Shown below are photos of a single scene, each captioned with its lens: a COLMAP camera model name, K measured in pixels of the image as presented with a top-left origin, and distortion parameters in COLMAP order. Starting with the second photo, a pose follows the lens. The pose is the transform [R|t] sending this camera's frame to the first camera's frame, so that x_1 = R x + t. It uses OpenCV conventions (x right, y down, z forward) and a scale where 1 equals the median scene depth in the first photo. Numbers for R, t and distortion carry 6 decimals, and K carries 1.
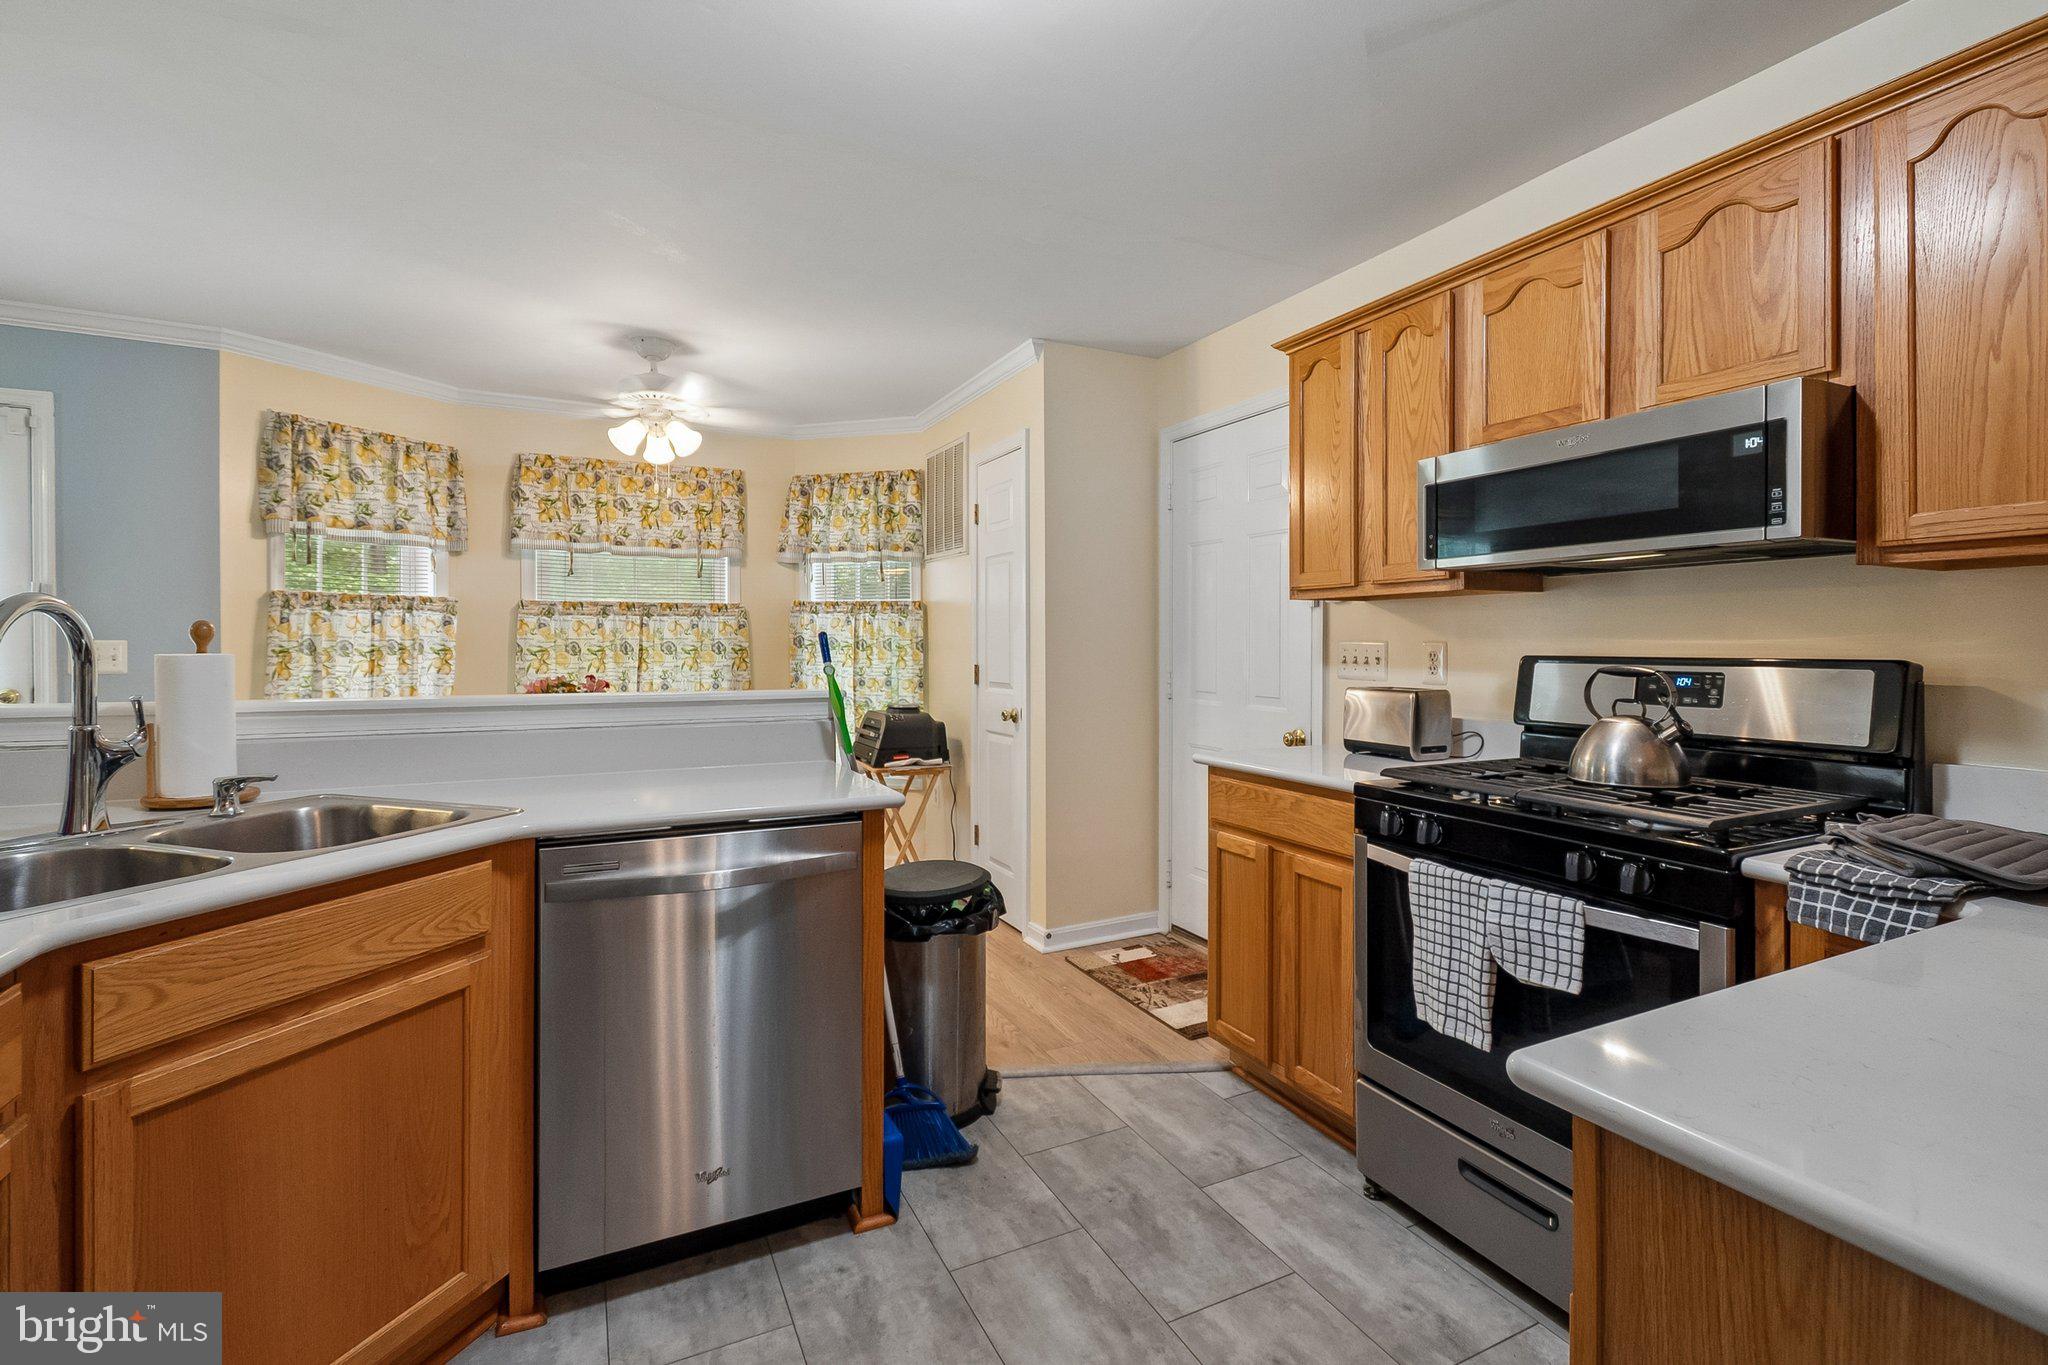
lens RADIAL K [[927.5, 0, 1032.0], [0, 927.5, 644.2], [0, 0, 1]] dist [0.001399, 0.000032]
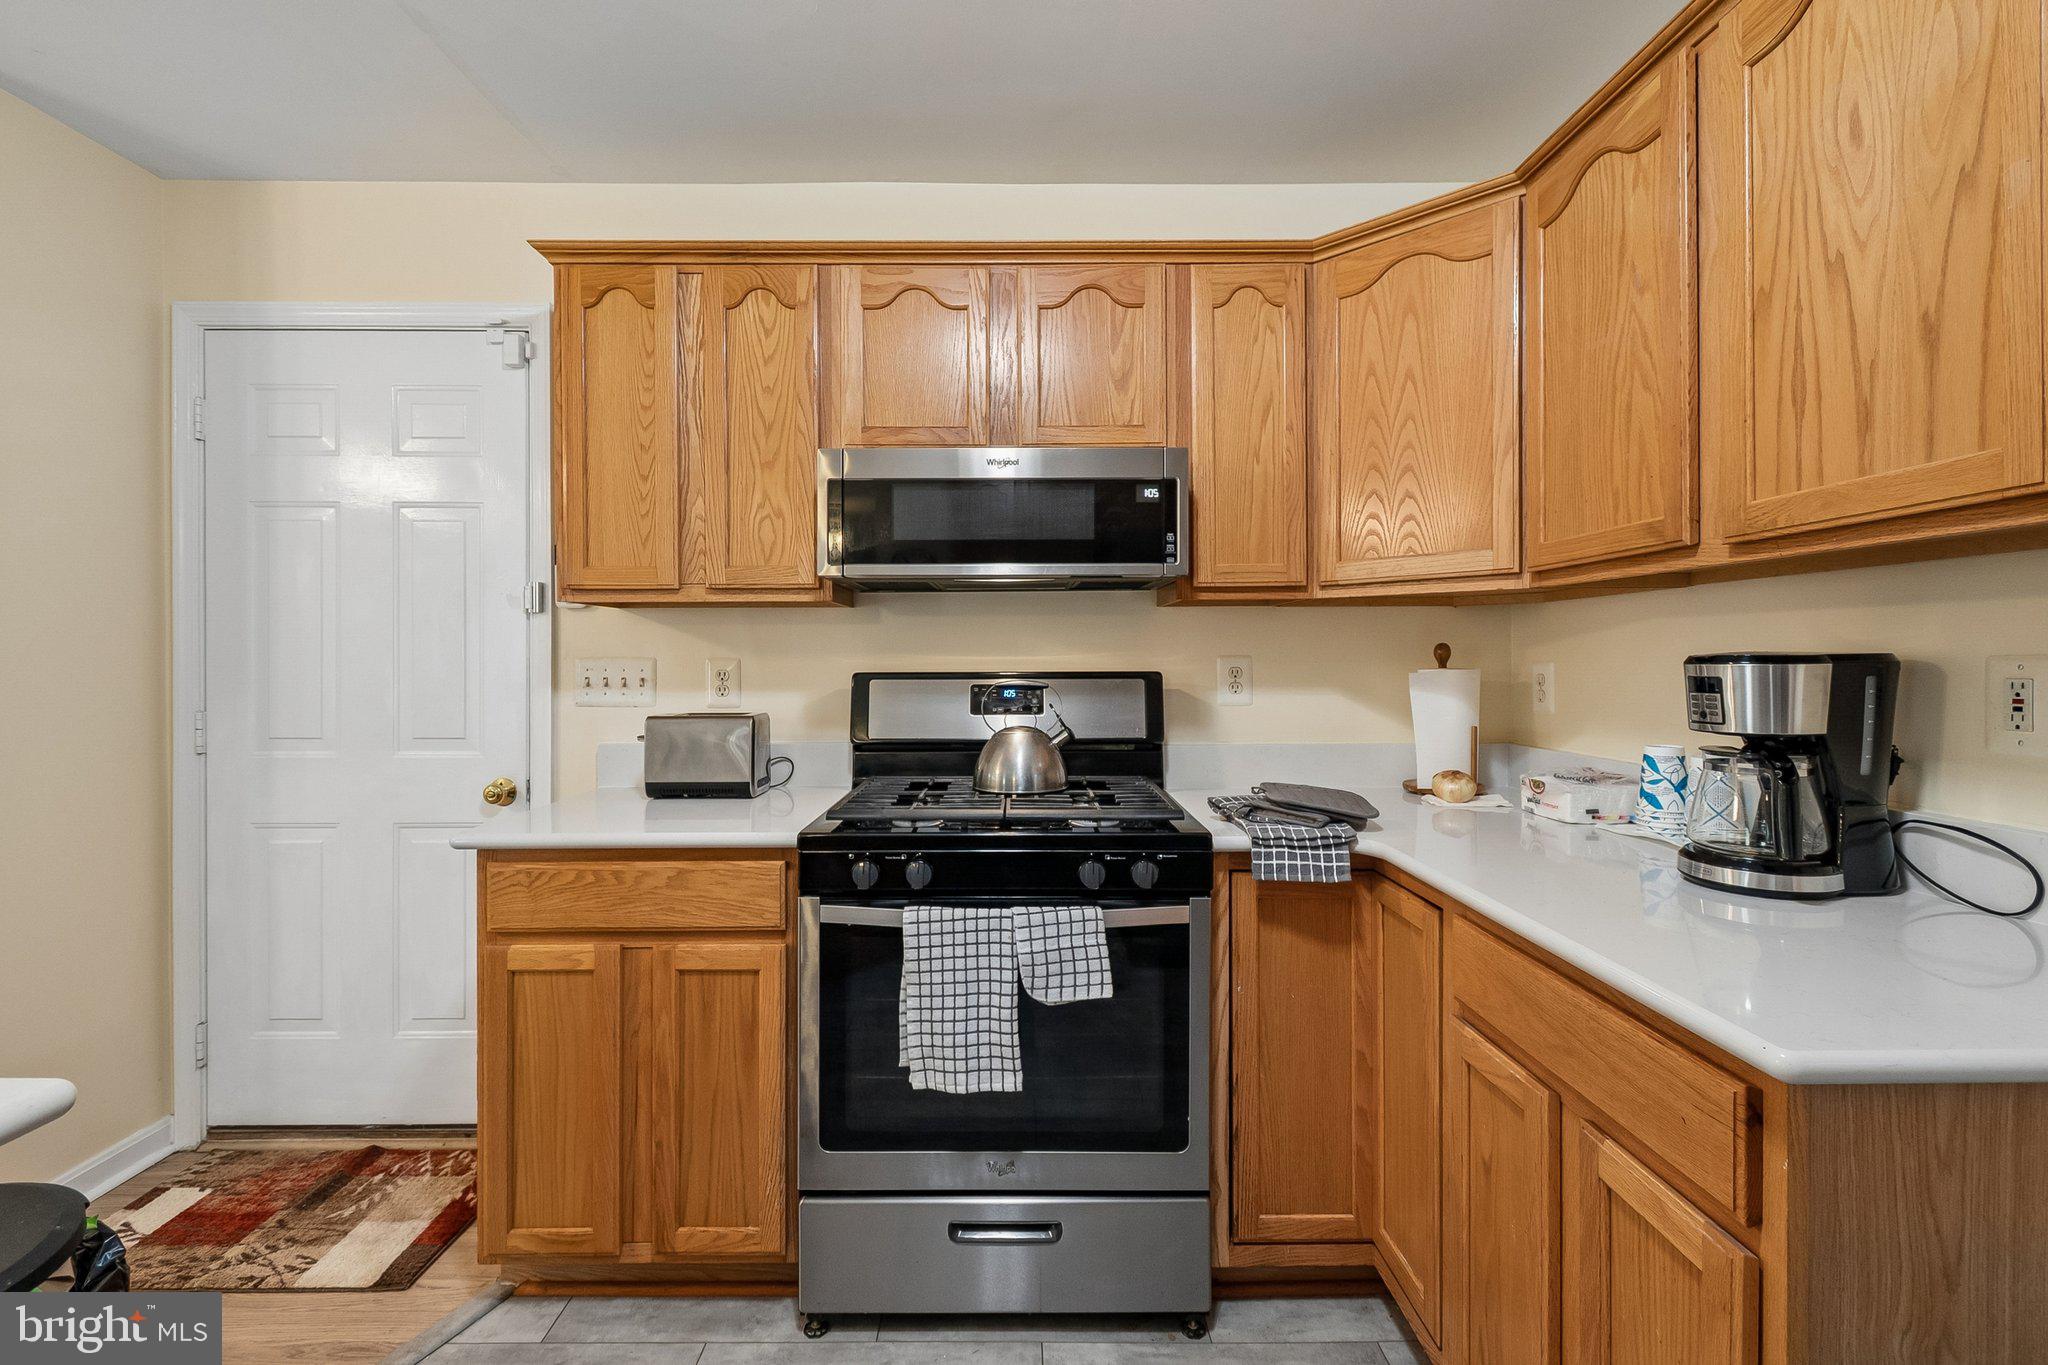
lens RADIAL K [[918.4, 0, 1023.1], [0, 918.4, 660.1], [0, 0, 1]] dist [0.011742, -0.005959]
pose [[0.440855, -0.005640, 0.897561, -0.296962], [0.005279, 0.999979, 0.003691, -0.003922], [-0.897563, 0.003111, 0.440875, 0.494321]]
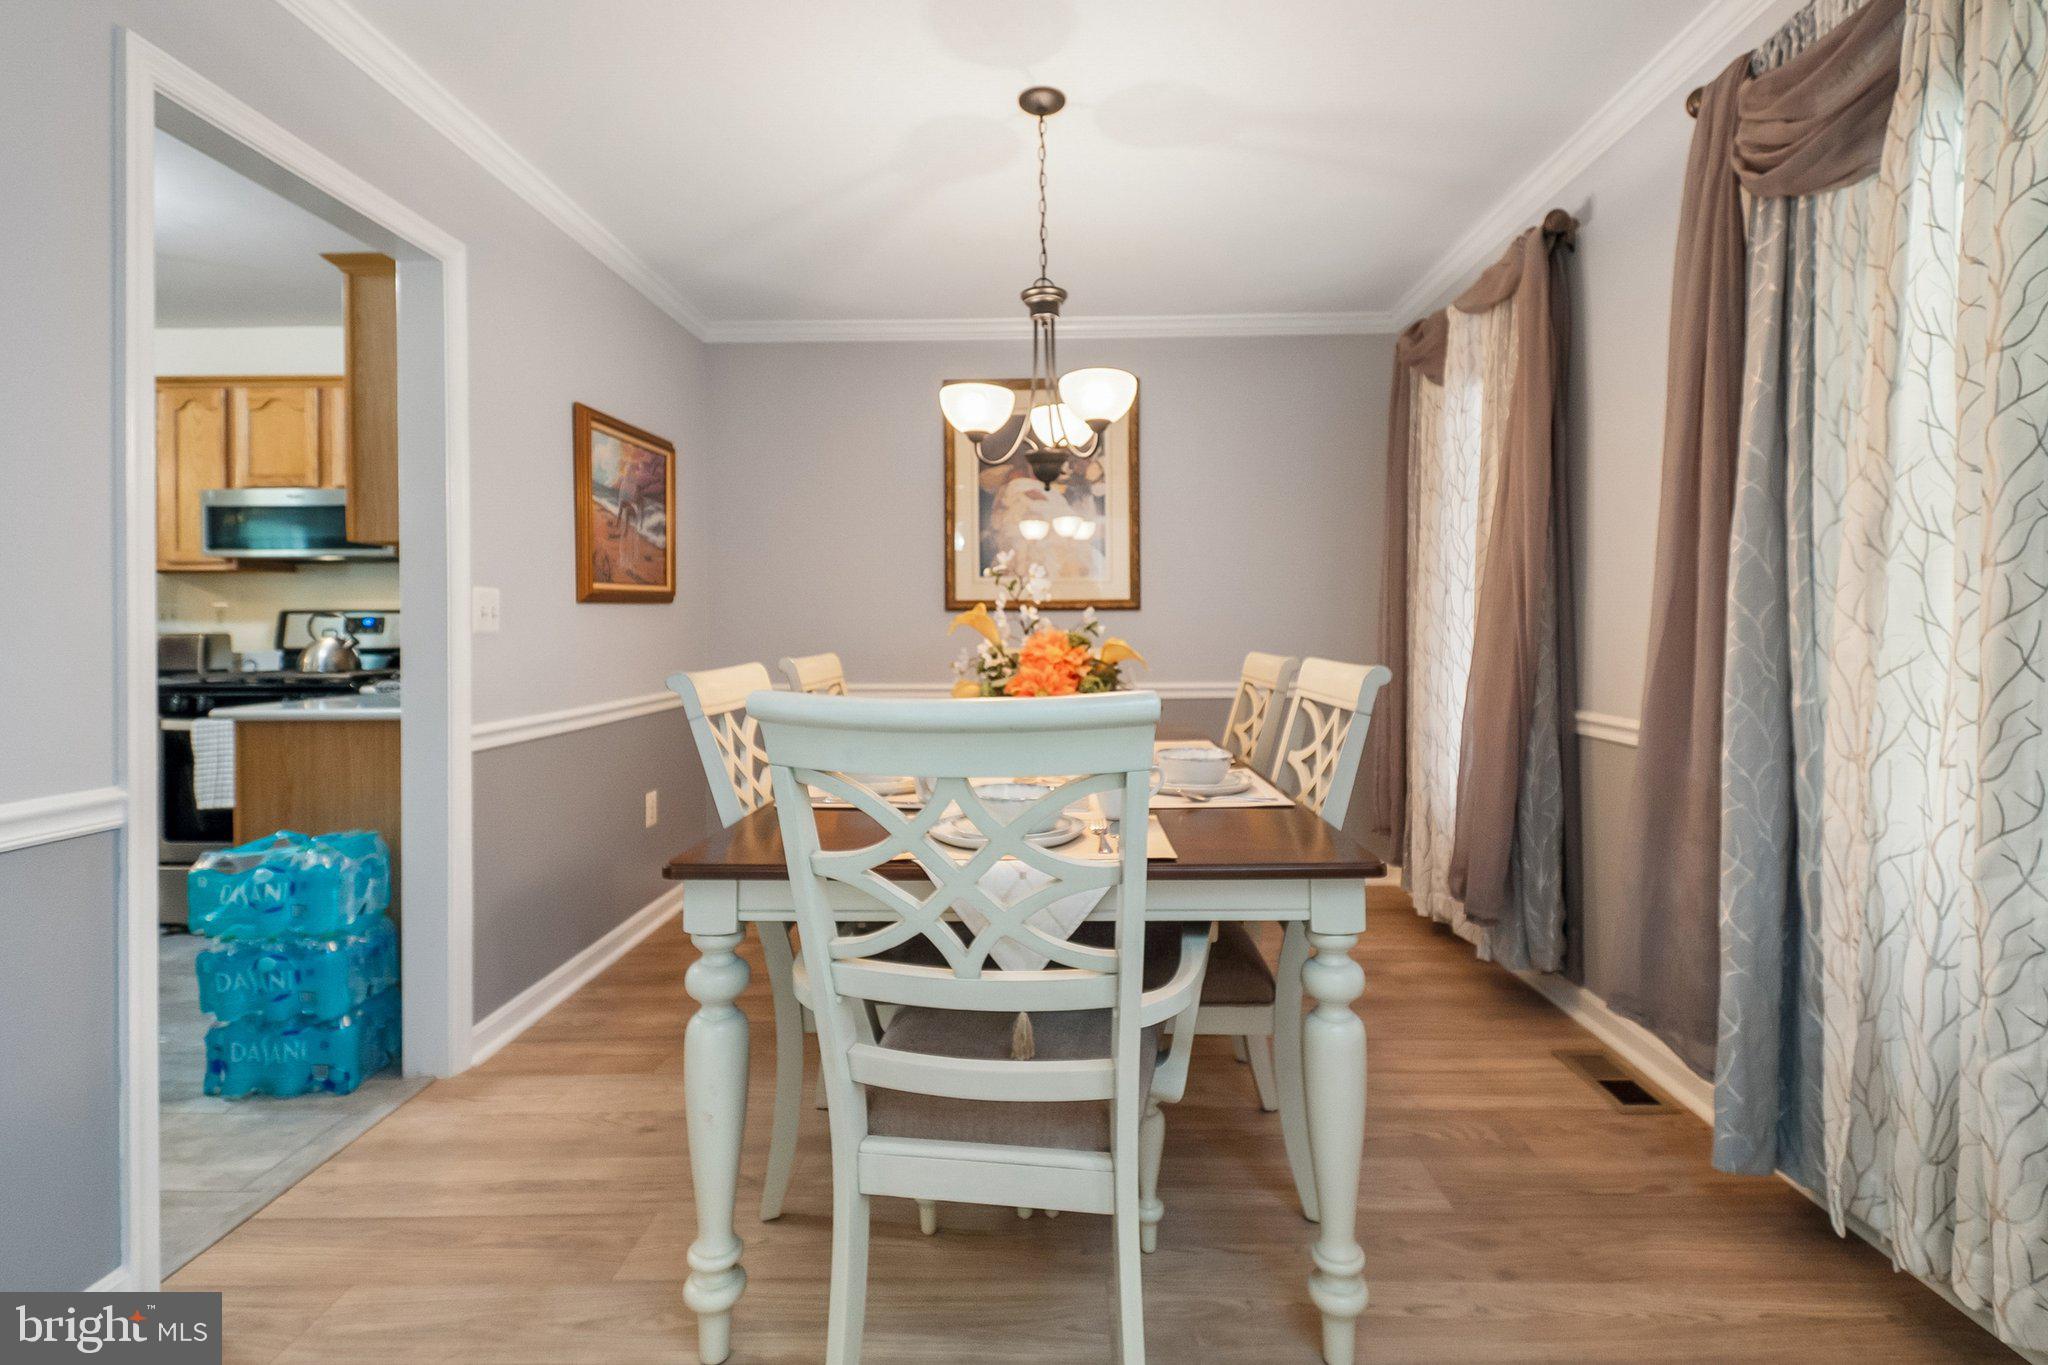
lens RADIAL K [[945.2, 0, 1036.1], [0, 945.2, 623.0], [0, 0, 1]] dist [0.000393, -0.000656]
pose [[0.463025, -0.002132, 0.886343, -0.417123], [0.009390, 0.999953, -0.002500, 0.060590], [-0.886295, 0.009481, 0.463023, -1.181914]]
